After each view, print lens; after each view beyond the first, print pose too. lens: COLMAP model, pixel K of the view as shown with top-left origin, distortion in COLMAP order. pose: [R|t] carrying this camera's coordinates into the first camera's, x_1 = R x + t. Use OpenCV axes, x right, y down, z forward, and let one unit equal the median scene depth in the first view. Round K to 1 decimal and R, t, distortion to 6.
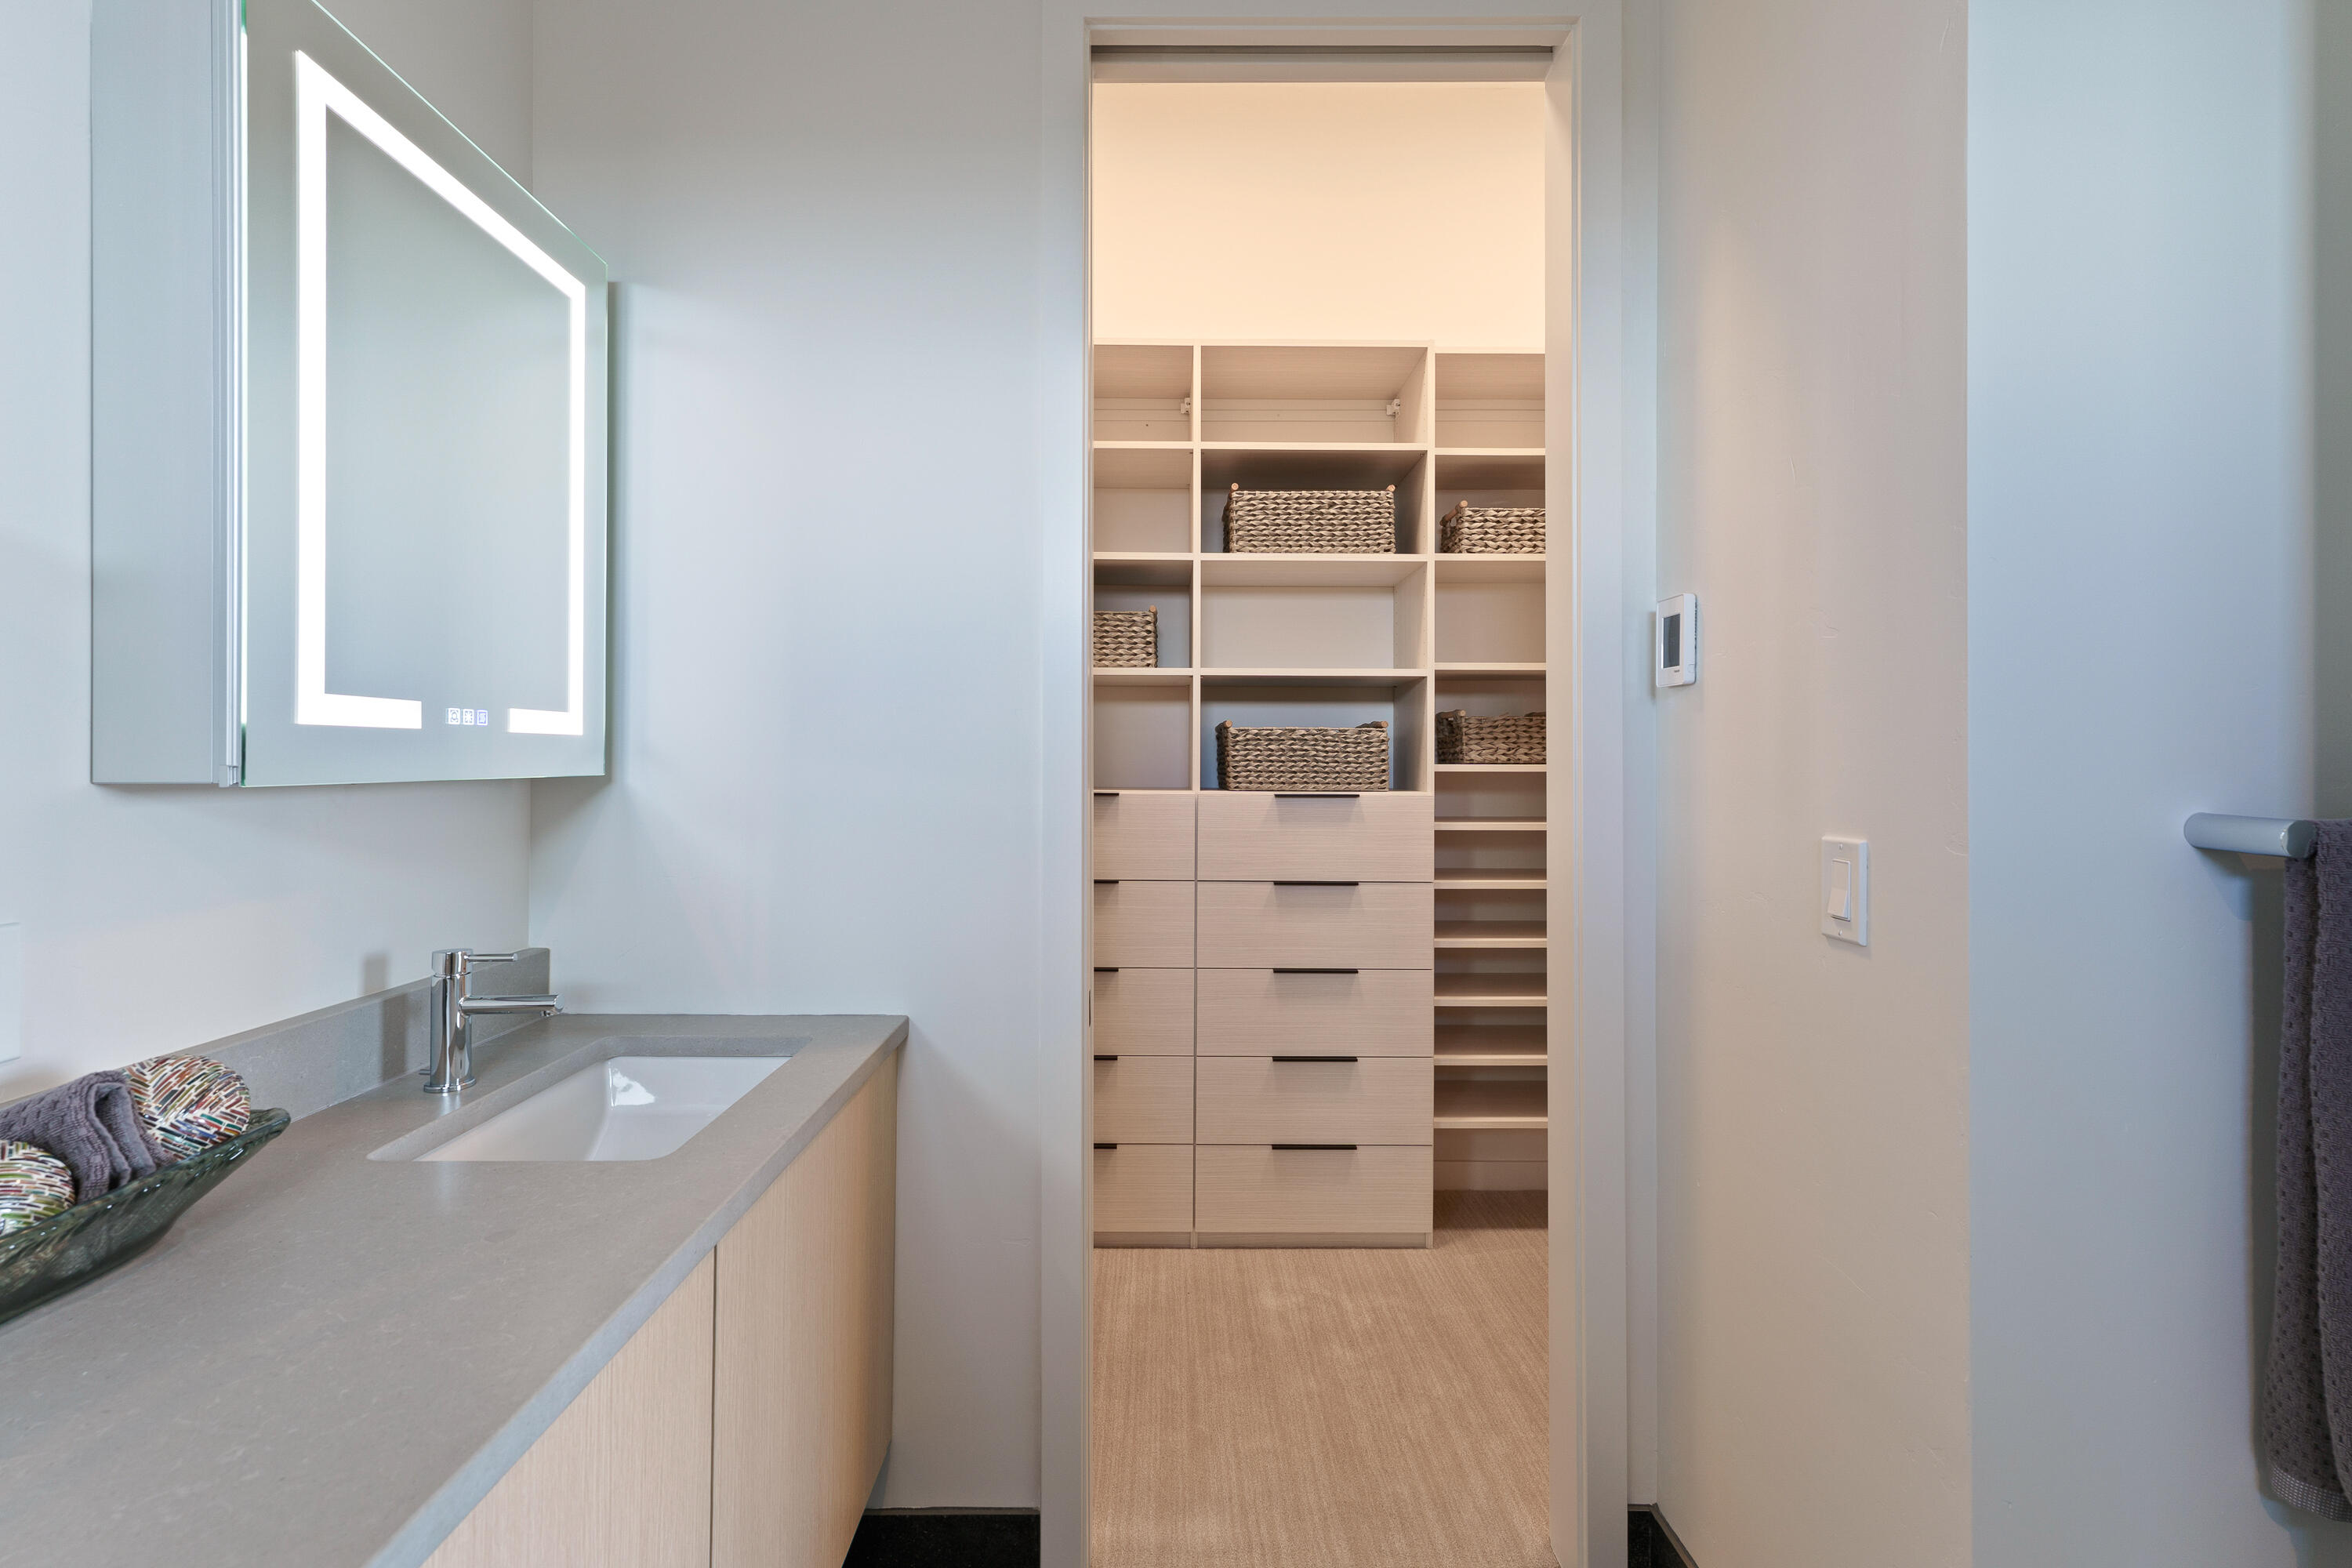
lens RADIAL K [[1017.1, 0, 1172.0], [0, 1017.1, 766.9], [0, 0, 1]] dist [-0.001940, -0.000050]
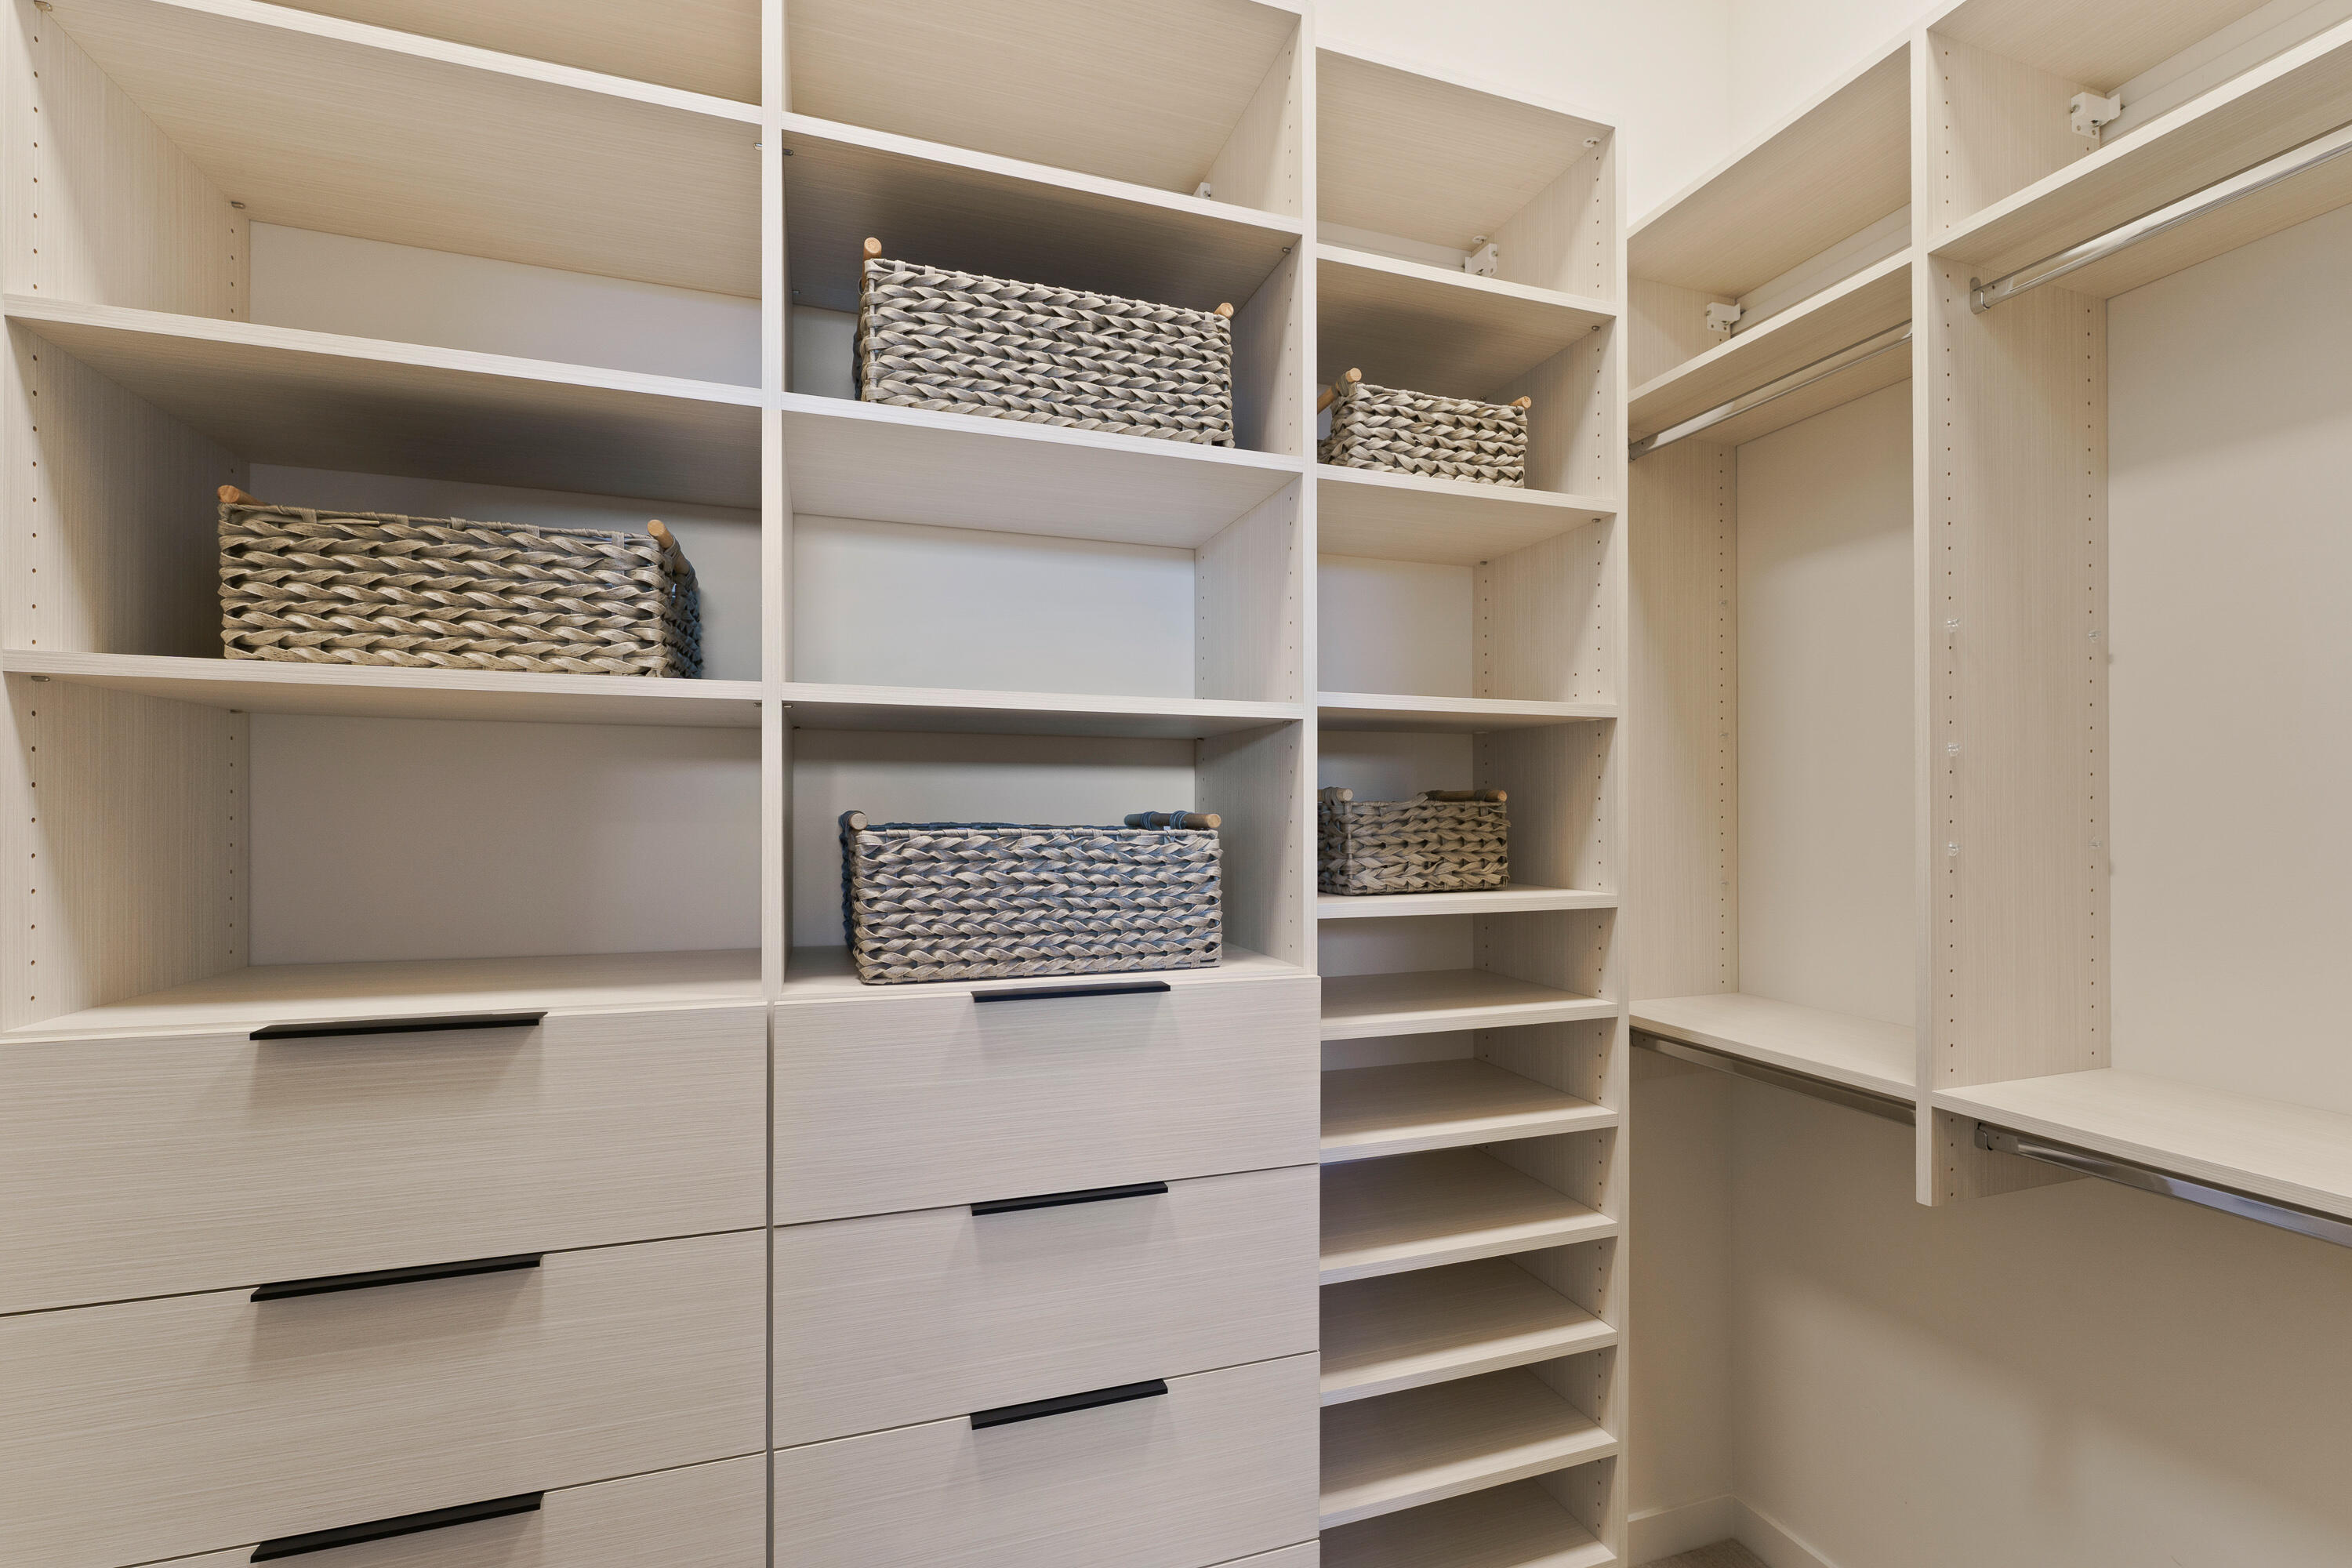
lens RADIAL K [[1017.1, 0, 1180.8], [0, 1017.1, 808.0], [0, 0, 1]] dist [-0.001940, -0.000050]
pose [[0.942595, -0.000220, 0.333937, 0.042019], [0.004539, 0.999916, -0.012154, -0.041981], [-0.333906, 0.012972, 0.942517, 0.573770]]
